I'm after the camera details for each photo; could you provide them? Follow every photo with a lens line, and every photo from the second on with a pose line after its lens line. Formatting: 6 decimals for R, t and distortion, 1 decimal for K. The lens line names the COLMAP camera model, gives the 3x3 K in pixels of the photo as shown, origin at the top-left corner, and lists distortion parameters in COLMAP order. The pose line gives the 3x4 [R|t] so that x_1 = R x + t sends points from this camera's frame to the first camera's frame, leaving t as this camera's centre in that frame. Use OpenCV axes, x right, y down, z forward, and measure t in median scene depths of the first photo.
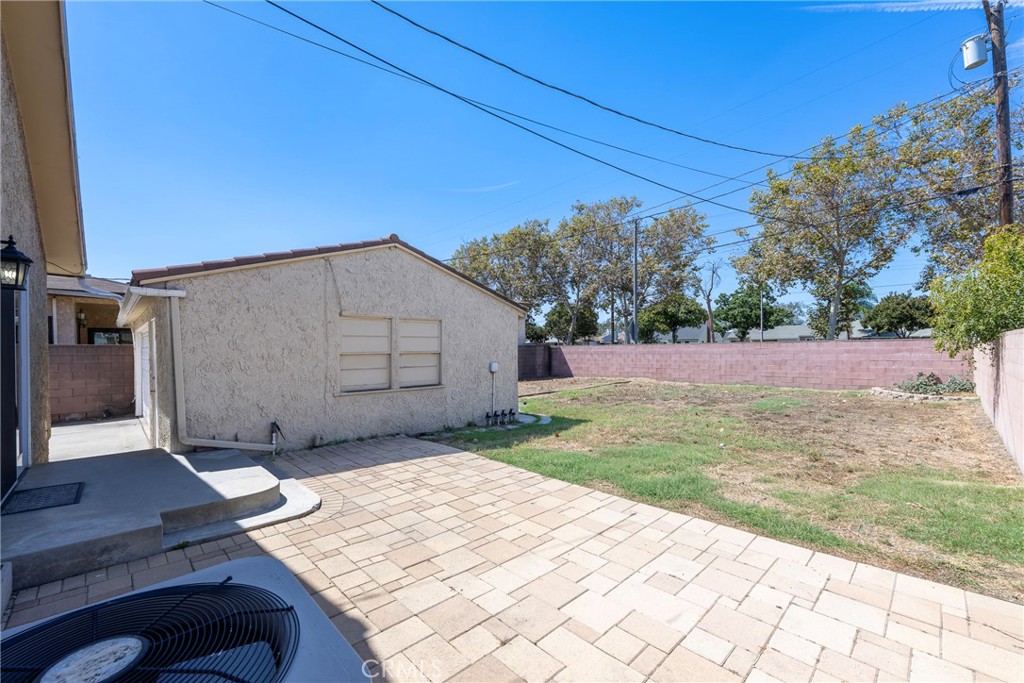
lens RADIAL K [[413.9, 0, 511.8], [0, 413.9, 350.6], [0, 0, 1]] dist [0.000362, 0.000254]
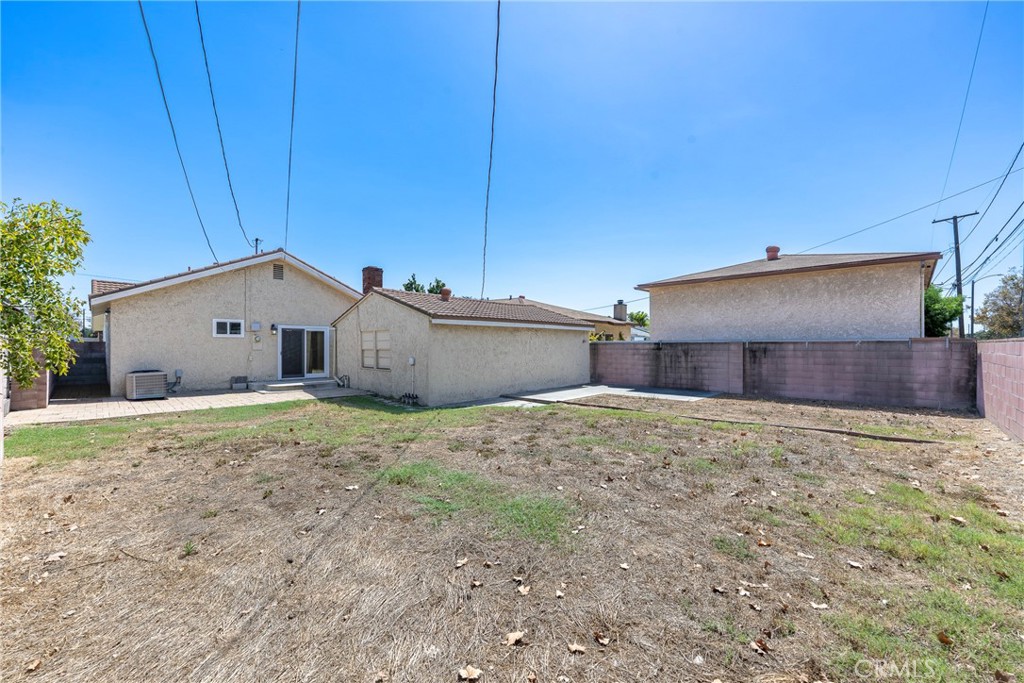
lens RADIAL K [[405.7, 0, 513.7], [0, 405.7, 343.5], [0, 0, 1]] dist [0.000612, 0.000384]
pose [[0.023098, 0.004335, -0.999724, 0.662839], [-0.002446, 0.999988, 0.004280, -0.012526], [0.999730, 0.002347, 0.023108, 0.667210]]
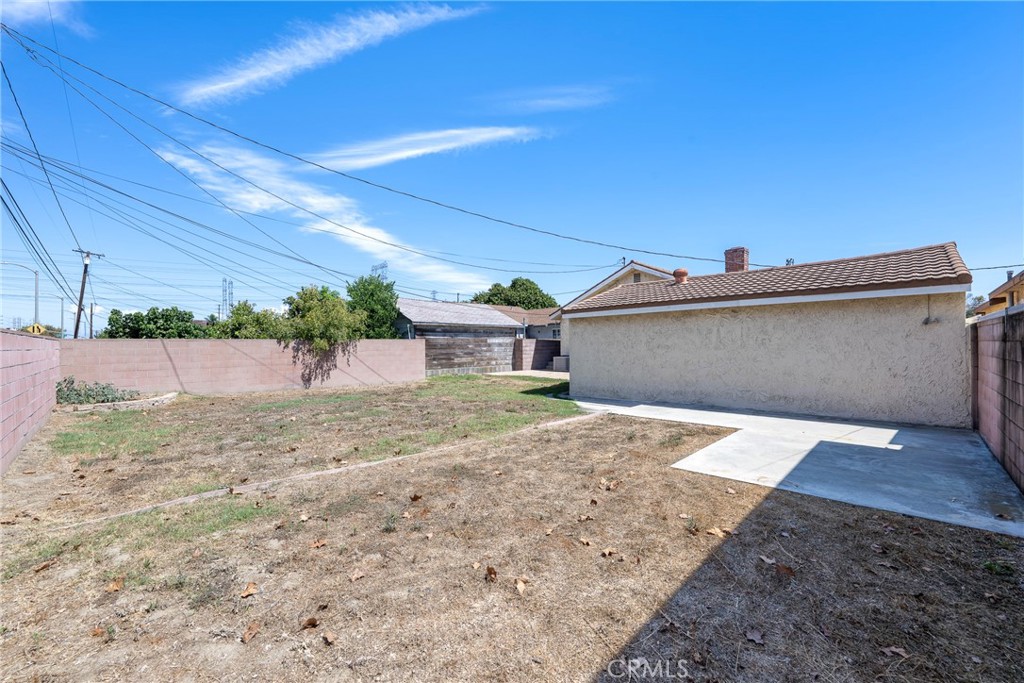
lens RADIAL K [[413.9, 0, 511.8], [0, 413.9, 350.6], [0, 0, 1]] dist [0.000362, 0.000254]
pose [[-0.999711, 0.020671, -0.012256, 0.116096], [0.020464, 0.999651, 0.016723, -0.000379], [0.012597, 0.016467, -0.999785, 1.260980]]
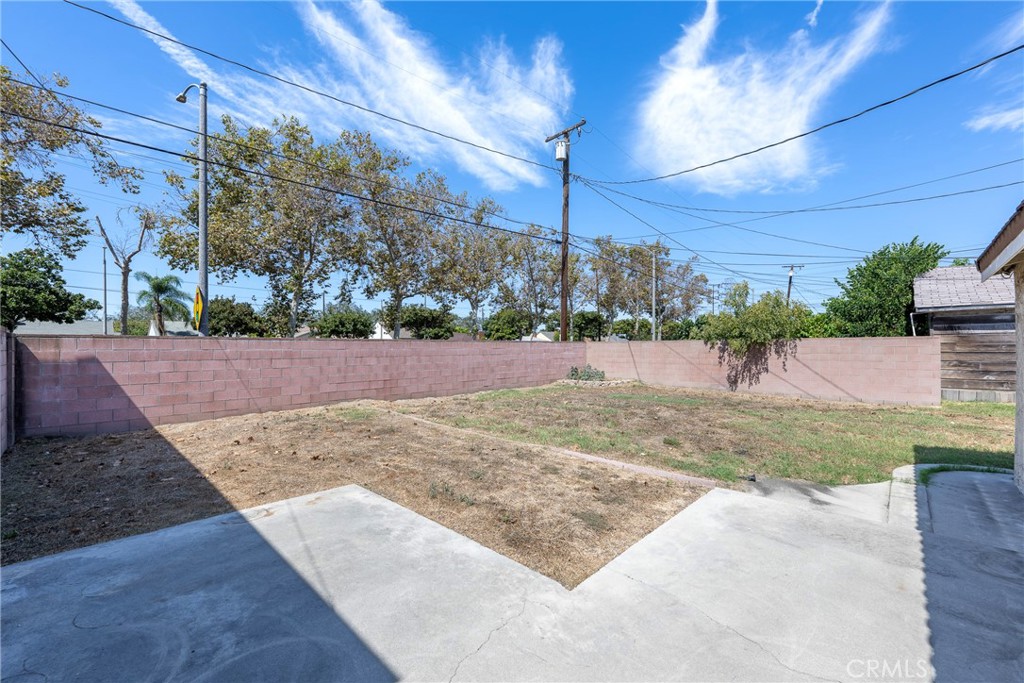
lens RADIAL K [[413.9, 0, 511.8], [0, 413.9, 350.6], [0, 0, 1]] dist [0.000362, 0.000254]
pose [[-0.020115, 0.004306, 0.999788, -0.266067], [0.007156, 0.999966, -0.004163, 0.003602], [-0.999772, 0.007071, -0.020145, 0.876507]]
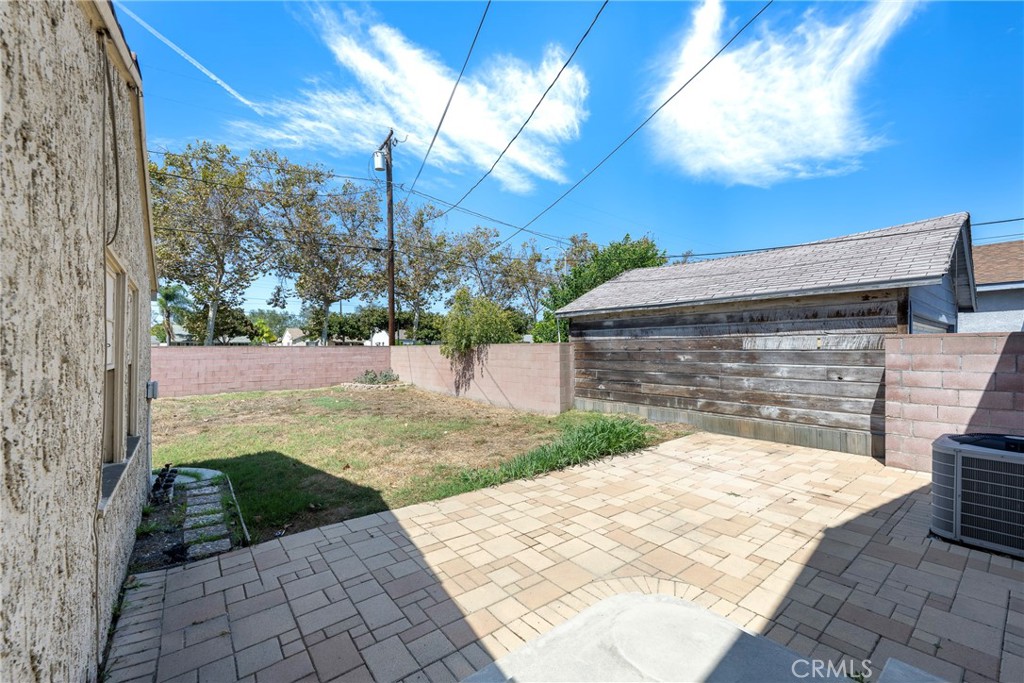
lens RADIAL K [[413.9, 0, 511.8], [0, 413.9, 350.6], [0, 0, 1]] dist [0.000362, 0.000254]
pose [[0.107023, 0.005156, 0.994243, -0.258483], [0.004736, 0.999973, -0.005695, -0.001817], [-0.994245, 0.005318, 0.106996, 0.255318]]
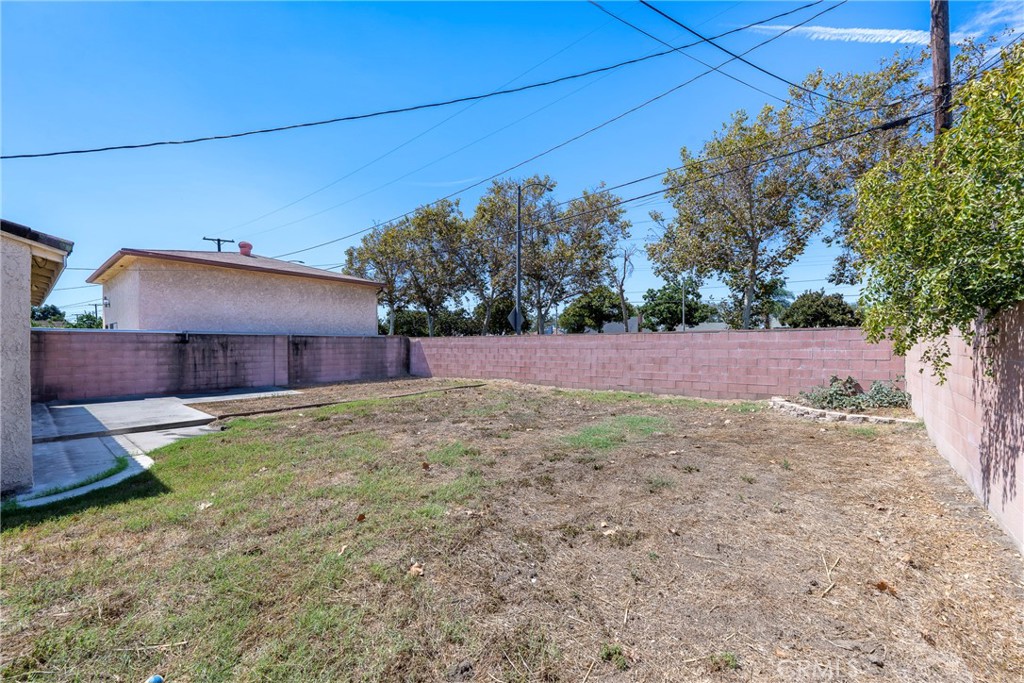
lens RADIAL K [[405.7, 0, 513.7], [0, 405.7, 343.5], [0, 0, 1]] dist [0.000612, 0.000384]
pose [[0.993609, 0.008867, 0.112527, 0.268515], [-0.008072, 0.999939, -0.007521, 0.005361], [-0.112587, 0.006564, 0.993620, 0.274798]]
